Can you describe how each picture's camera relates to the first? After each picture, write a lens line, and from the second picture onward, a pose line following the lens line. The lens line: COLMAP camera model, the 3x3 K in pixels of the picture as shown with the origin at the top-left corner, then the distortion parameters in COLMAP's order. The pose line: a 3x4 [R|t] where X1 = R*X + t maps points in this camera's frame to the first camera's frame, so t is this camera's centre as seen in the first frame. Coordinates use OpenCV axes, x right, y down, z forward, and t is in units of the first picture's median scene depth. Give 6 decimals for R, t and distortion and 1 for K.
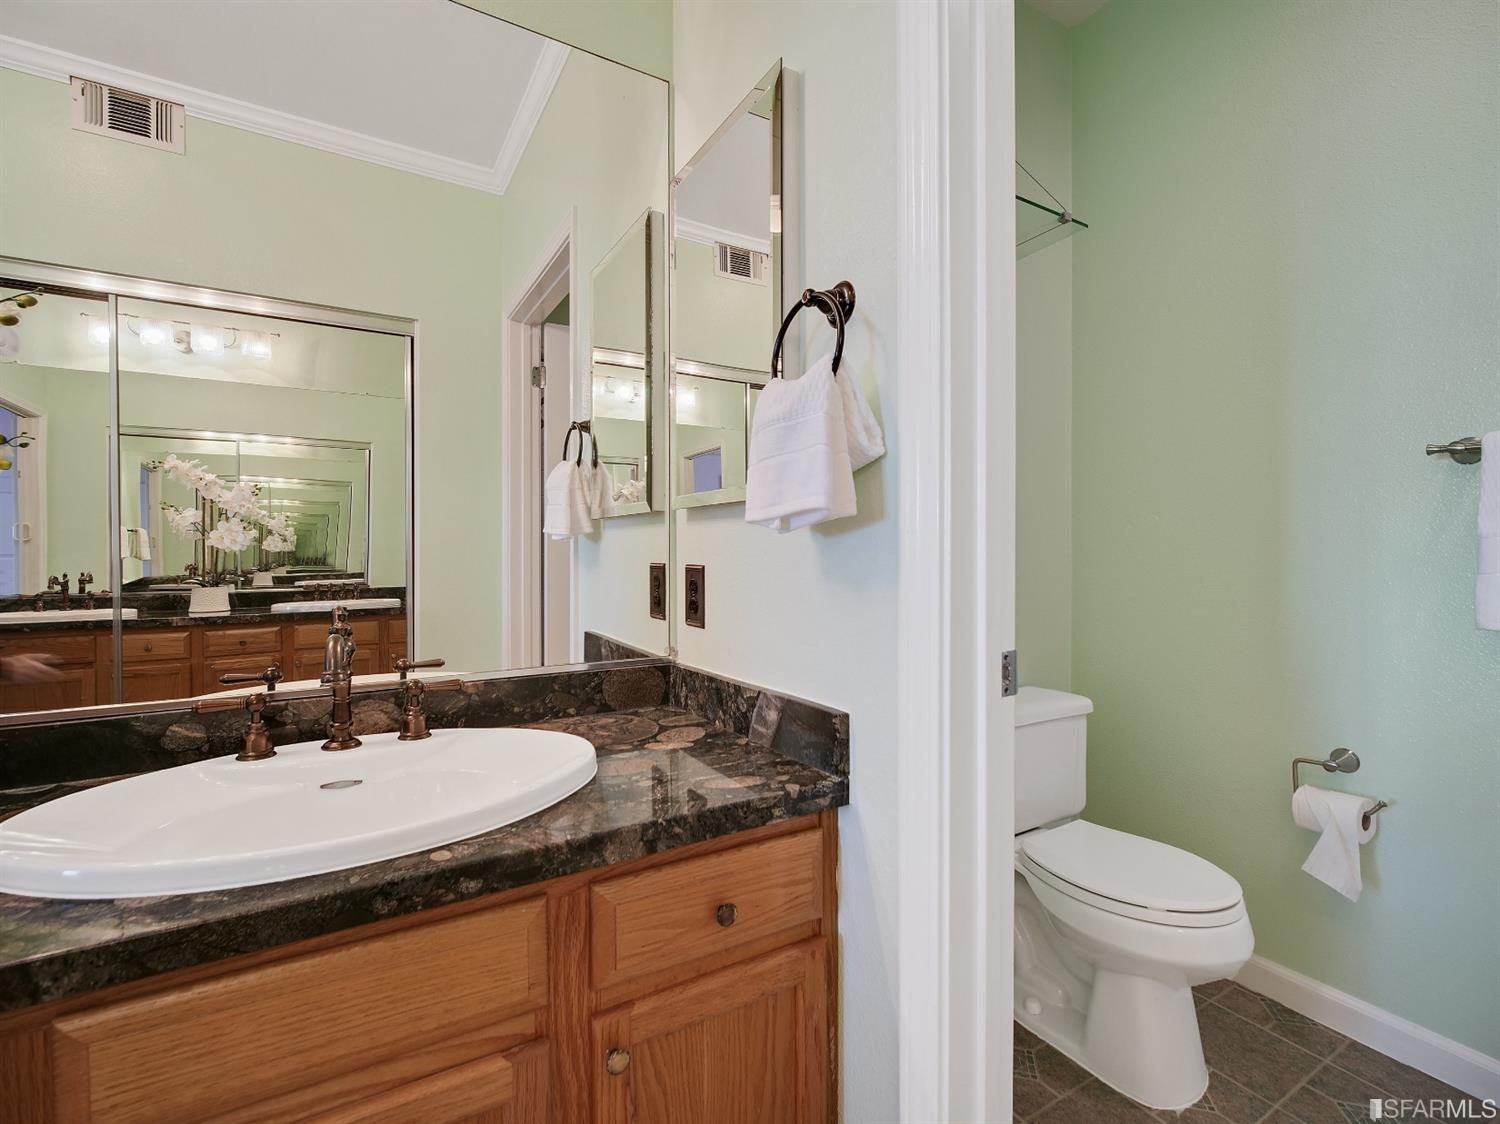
lens RADIAL K [[676.7, 0, 744.5], [0, 676.7, 543.1], [0, 0, 1]] dist [-0.000672, -0.000824]
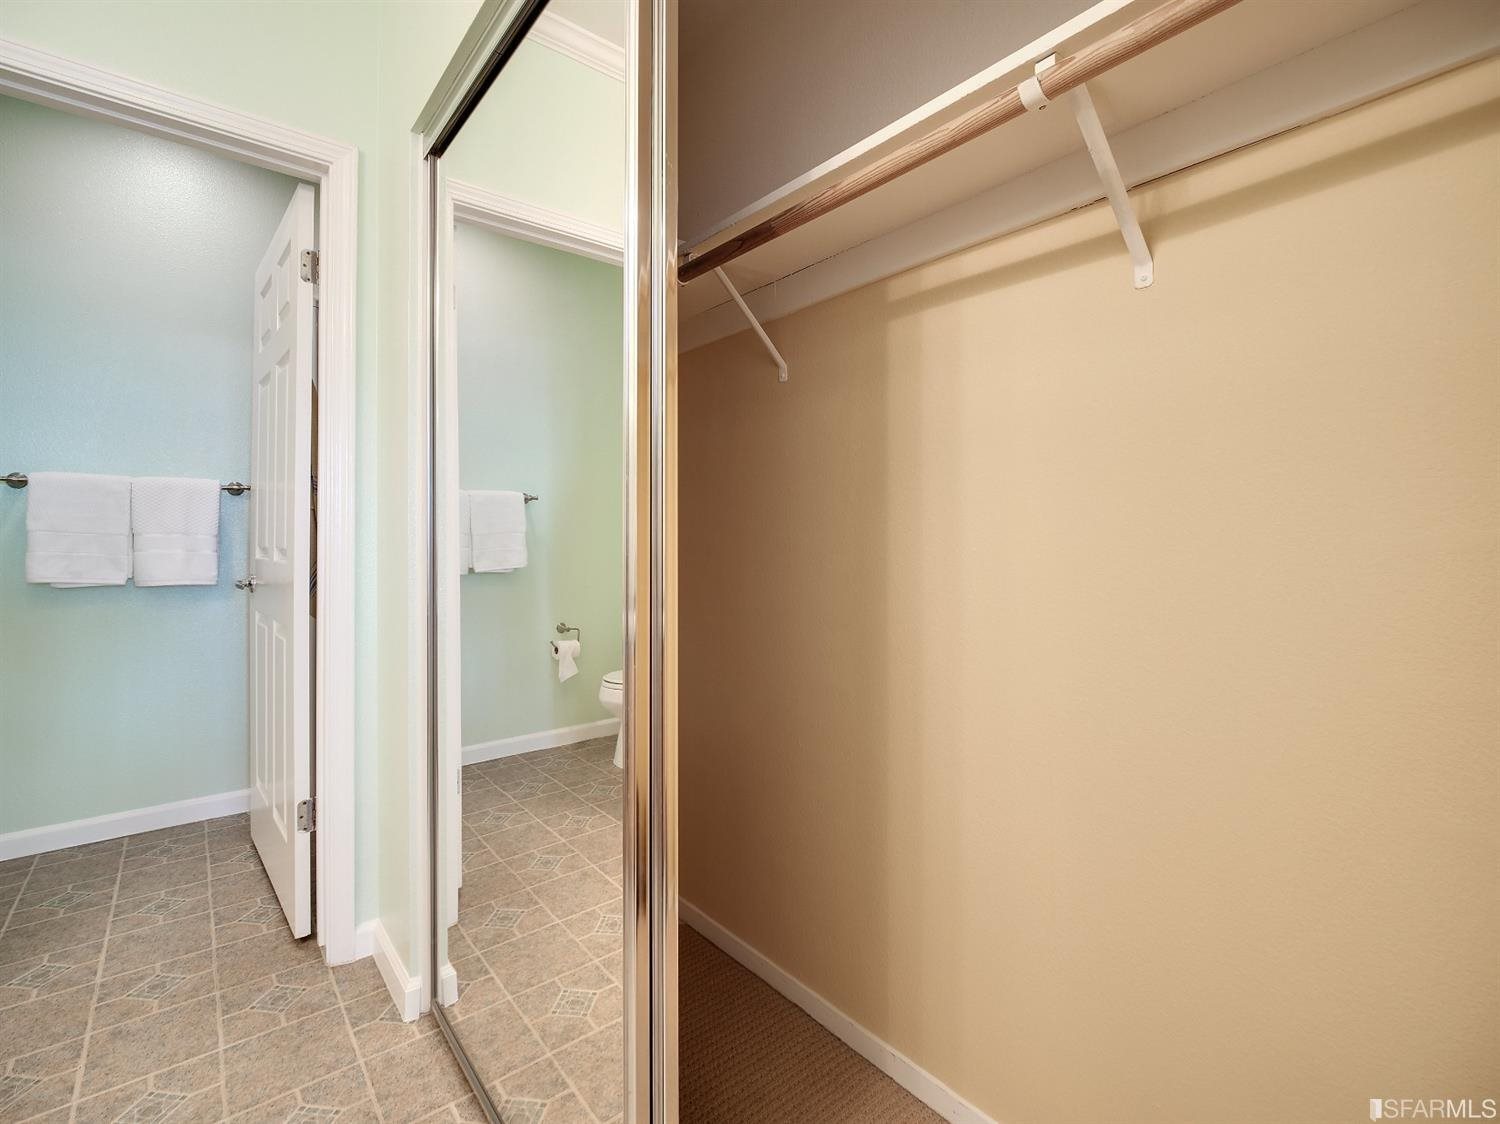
lens RADIAL K [[682.4, 0, 746.5], [0, 682.4, 545.3], [0, 0, 1]] dist [-0.005136, -0.000436]
pose [[-0.157108, -0.013336, 0.987491, -0.568250], [-0.011510, 0.999866, 0.011672, -0.008340], [-0.987514, -0.009532, -0.157240, -0.349251]]
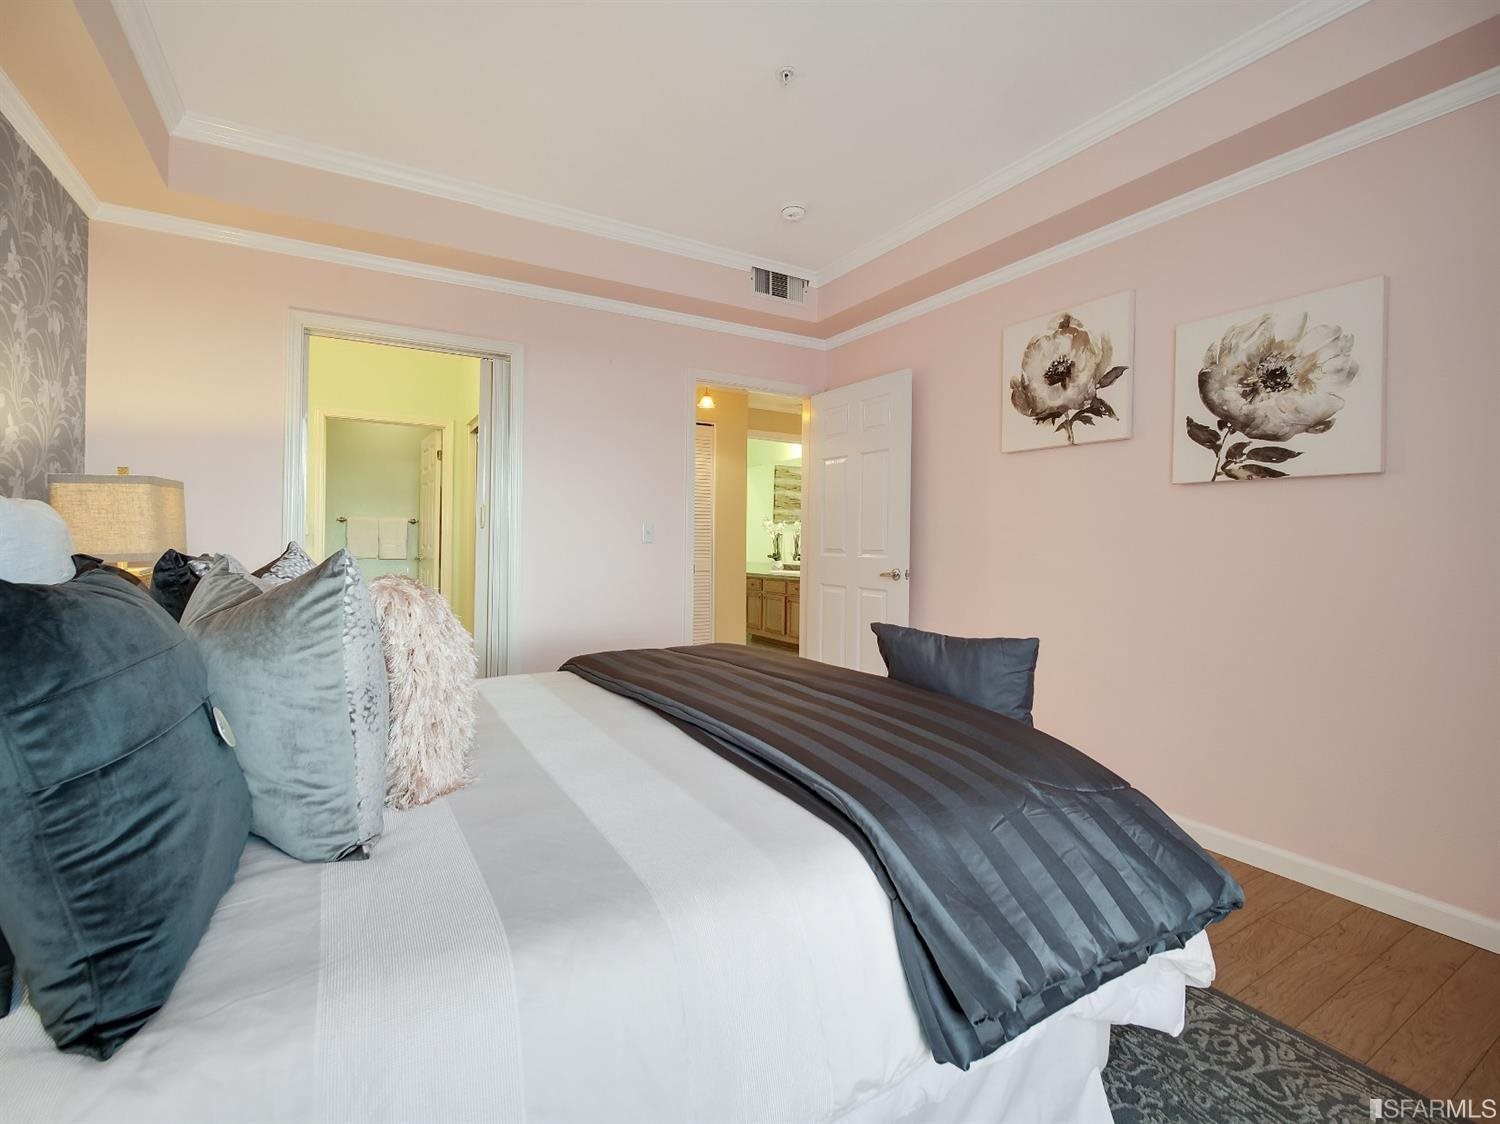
lens RADIAL K [[676.7, 0, 744.5], [0, 676.7, 543.1], [0, 0, 1]] dist [-0.000672, -0.000824]
pose [[0.004289, -0.008320, 0.999956, -2.019148], [-0.014271, 0.999863, 0.008380, -0.030392], [-0.999889, -0.014306, 0.004170, -1.027312]]
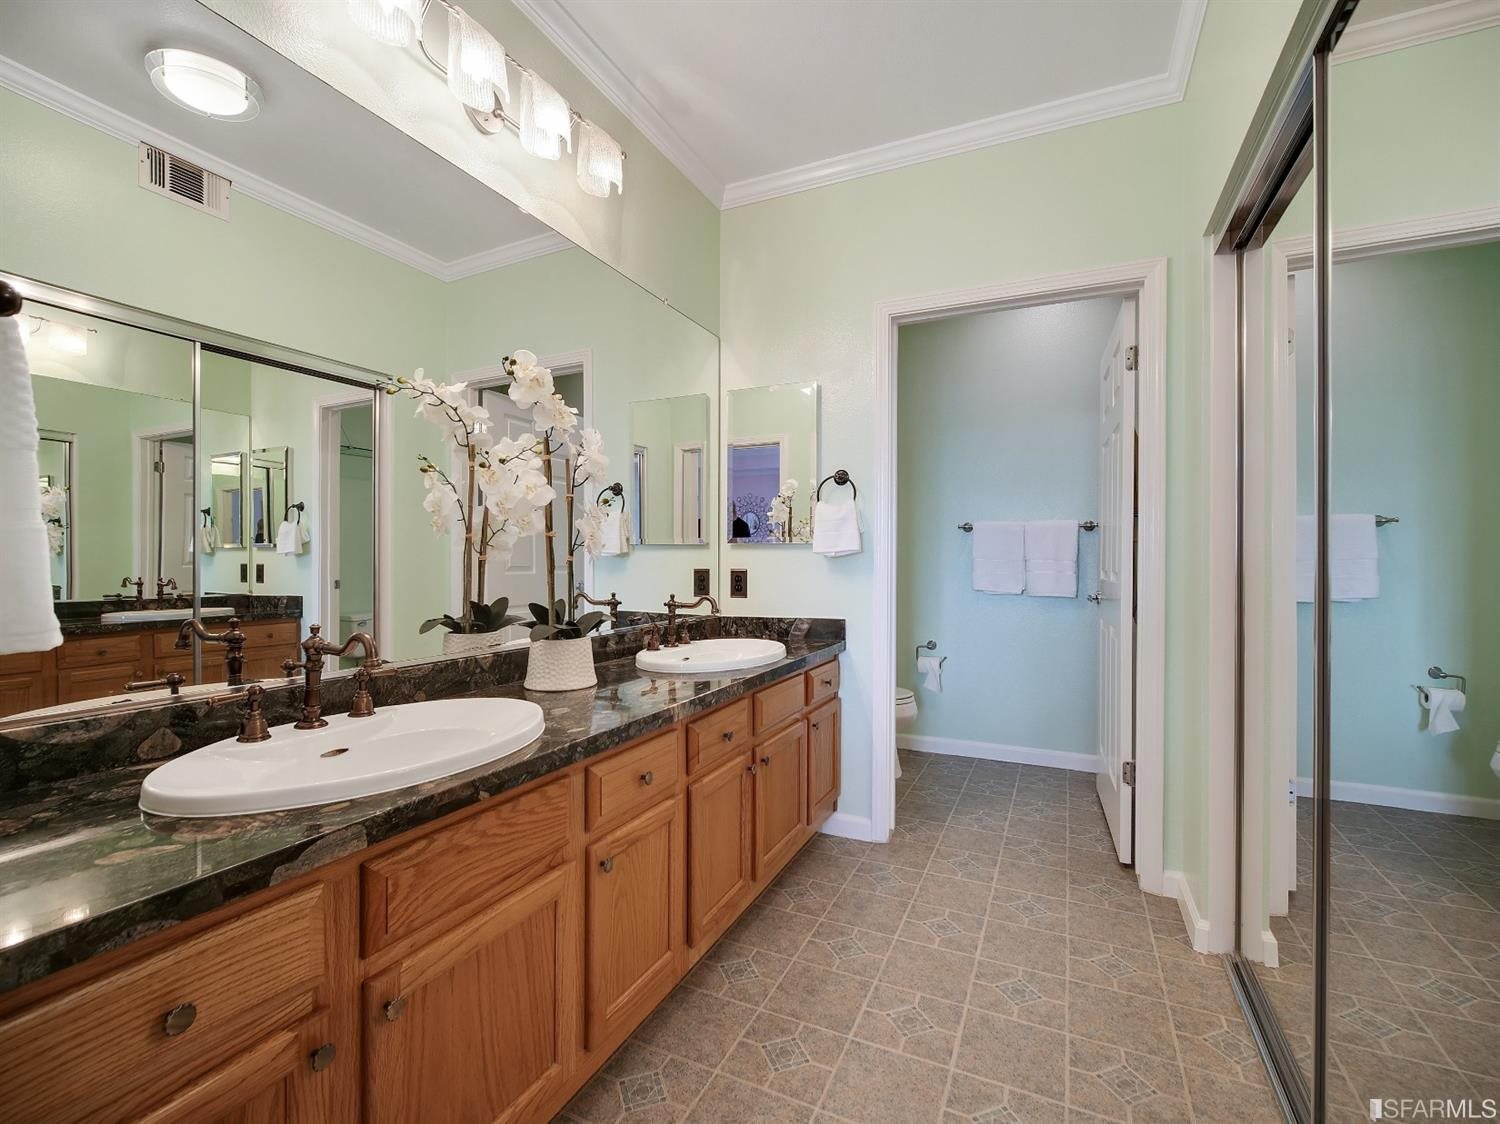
lens RADIAL K [[676.7, 0, 744.5], [0, 676.7, 543.1], [0, 0, 1]] dist [-0.000672, -0.000824]
pose [[0.828495, 0.018500, 0.559691, -0.758044], [-0.010613, 0.999793, -0.017337, -0.008264], [-0.559896, 0.008424, 0.828520, -0.483267]]
